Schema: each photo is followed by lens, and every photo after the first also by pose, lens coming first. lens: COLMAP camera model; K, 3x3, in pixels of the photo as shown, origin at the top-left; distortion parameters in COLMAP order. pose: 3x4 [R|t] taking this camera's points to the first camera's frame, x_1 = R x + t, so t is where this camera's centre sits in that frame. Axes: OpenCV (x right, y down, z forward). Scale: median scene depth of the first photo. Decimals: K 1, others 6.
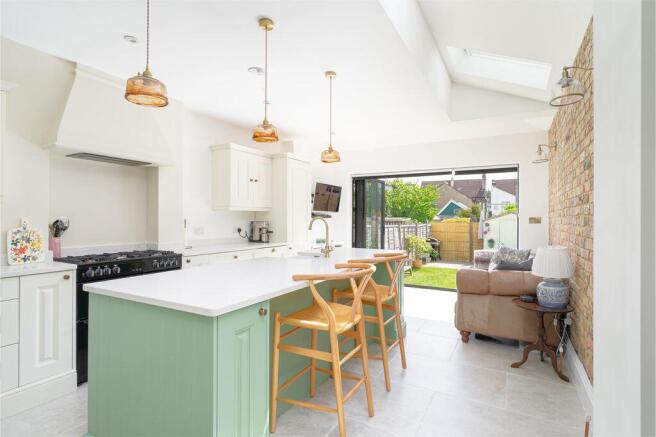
lens RADIAL K [[334.9, 0, 325.3], [0, 334.9, 217.4], [0, 0, 1]] dist [-0.001612, -0.001187]
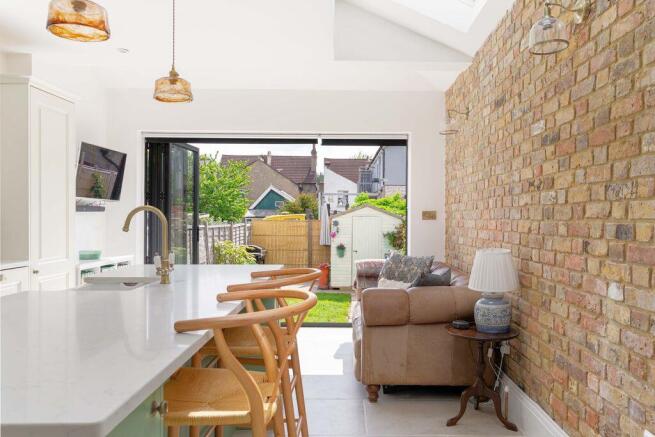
lens RADIAL K [[547.7, 0, 355.2], [0, 547.7, 217.4], [0, 0, 1]] dist [0.012748, -0.010550]
pose [[0.864238, -0.002136, 0.503079, -0.126296], [-0.001373, 0.999977, 0.006605, 0.007732], [-0.503081, -0.006399, 0.864215, 0.086870]]
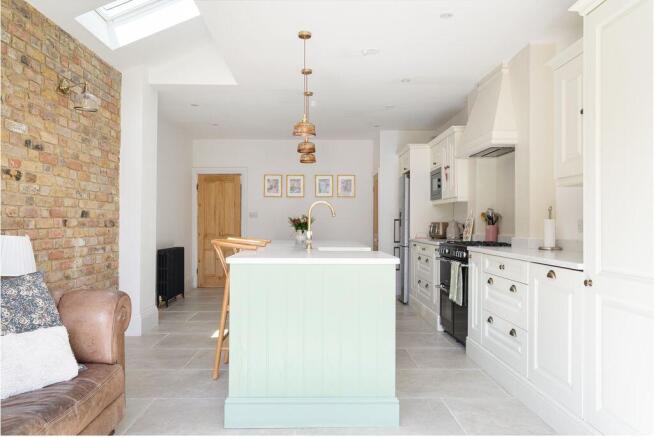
lens RADIAL K [[480.7, 0, 327.0], [0, 480.7, 217.4], [0, 0, 1]] dist [0.001867, 0.000447]
pose [[-0.858326, -0.020068, -0.512711, 0.439899], [-0.012403, 0.999754, -0.018369, 0.044220], [0.512954, -0.009407, -0.858364, 1.549840]]
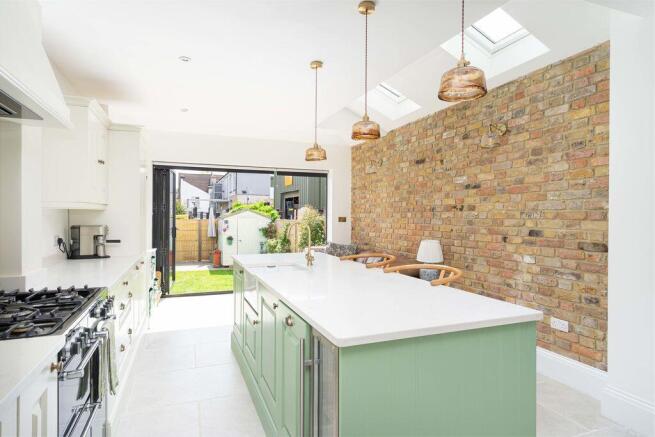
lens RADIAL K [[371.2, 0, 326.7], [0, 371.2, 219.0], [0, 0, 1]] dist [-0.001354, -0.001986]
pose [[0.640713, -0.008668, 0.767732, -0.553708], [-0.004480, 0.999877, 0.015028, -0.015946], [-0.767767, -0.013068, 0.640595, 0.241252]]
